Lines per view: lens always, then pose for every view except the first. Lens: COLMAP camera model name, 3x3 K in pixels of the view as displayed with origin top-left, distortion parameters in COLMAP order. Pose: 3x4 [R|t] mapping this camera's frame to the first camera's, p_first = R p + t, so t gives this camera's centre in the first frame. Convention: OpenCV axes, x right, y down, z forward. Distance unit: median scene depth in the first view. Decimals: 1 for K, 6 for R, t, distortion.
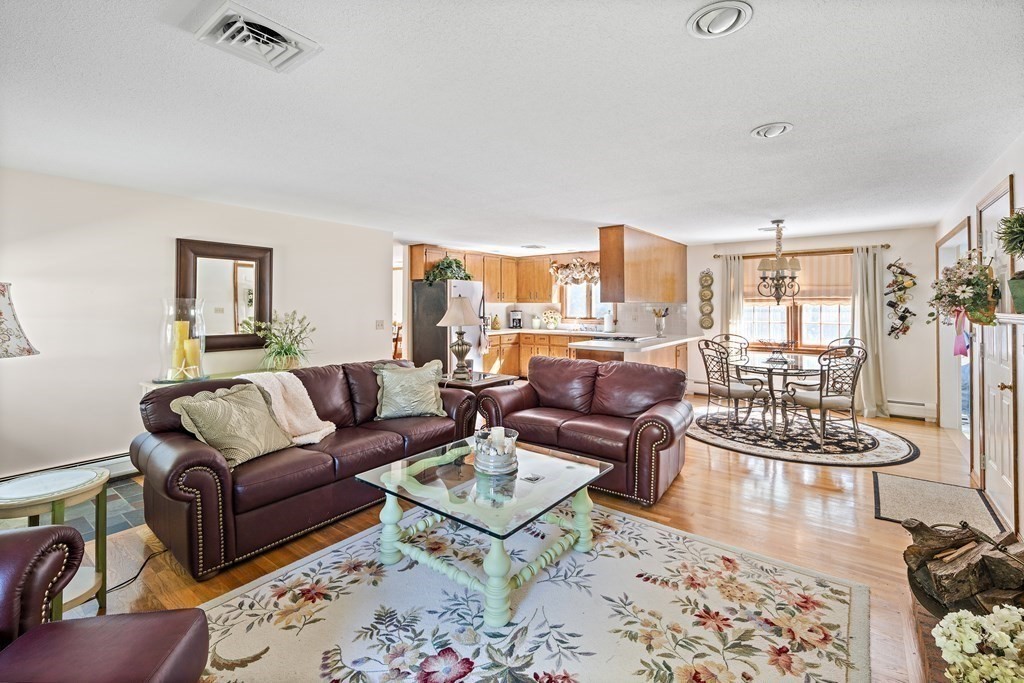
lens RADIAL K [[455.5, 0, 510.1], [0, 455.5, 302.1], [0, 0, 1]] dist [0.001421, -0.001049]
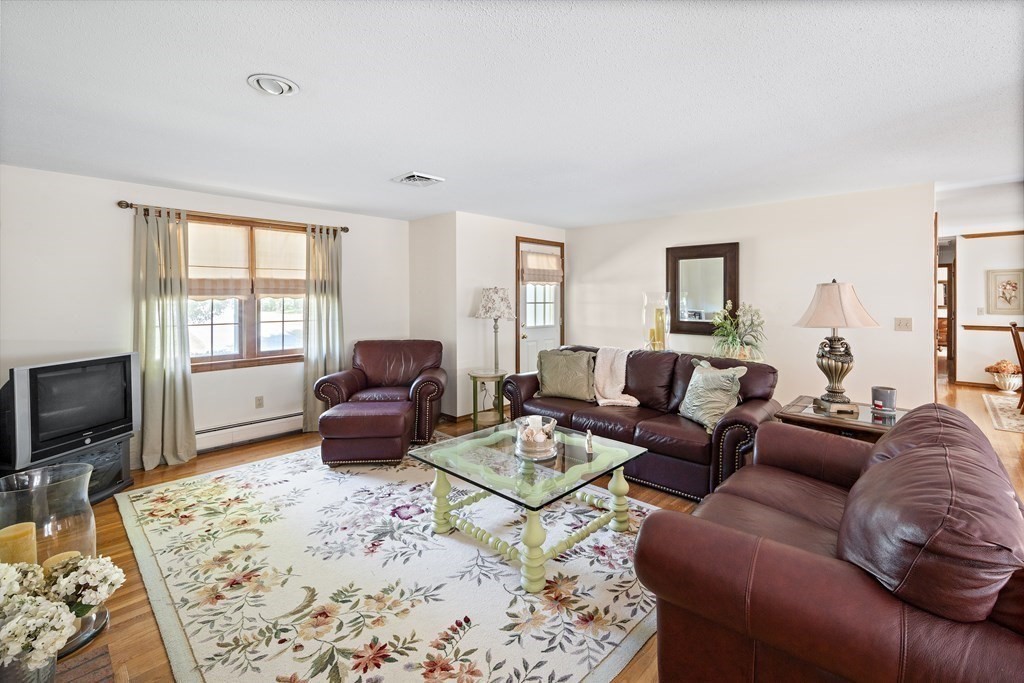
lens RADIAL K [[446.8, 0, 518.7], [0, 446.8, 299.5], [0, 0, 1]] dist [-0.002028, -0.001169]
pose [[-0.112059, 0.004788, -0.993690, 0.505178], [0.009669, 0.999946, 0.003728, 0.004073], [0.993654, -0.009190, -0.112100, 0.553945]]
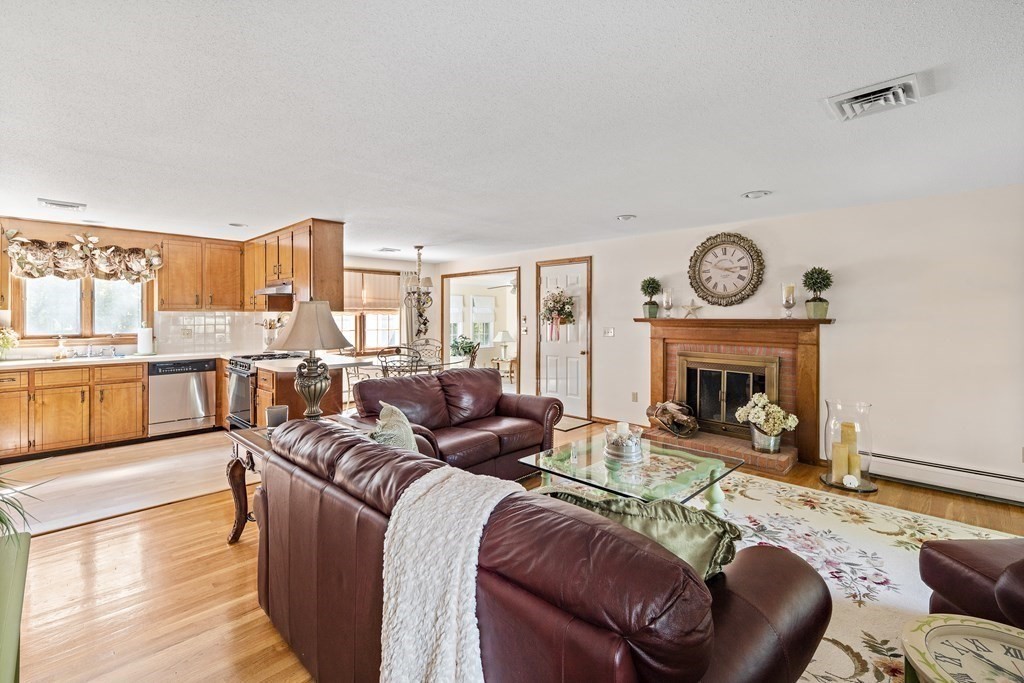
lens RADIAL K [[455.5, 0, 523.0], [0, 455.5, 312.7], [0, 0, 1]] dist [0.001421, -0.001049]
pose [[0.110942, 0.006322, 0.993807, -0.609215], [-0.007275, 0.999958, -0.005549, 0.006090], [-0.993800, -0.006614, 0.110984, 0.576510]]
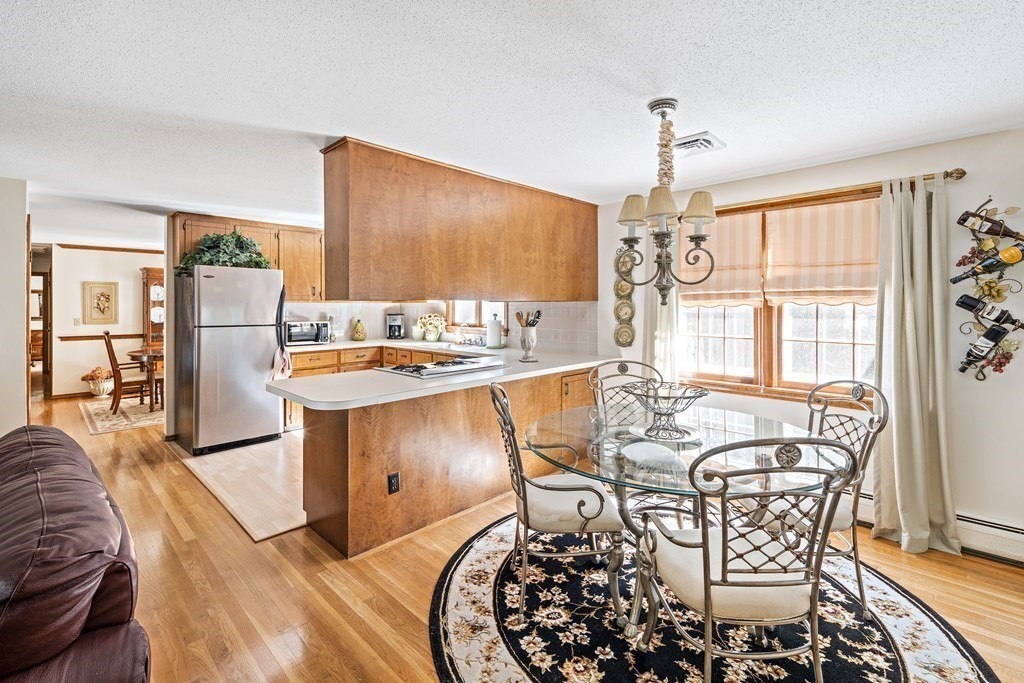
lens RADIAL K [[455.5, 0, 515.9], [0, 455.5, 307.5], [0, 0, 1]] dist [0.001421, -0.001049]
pose [[0.993616, -0.000929, -0.112812, 0.497234], [0.001984, 0.999955, 0.009241, 0.004843], [0.112799, -0.009406, 0.993573, 0.562947]]
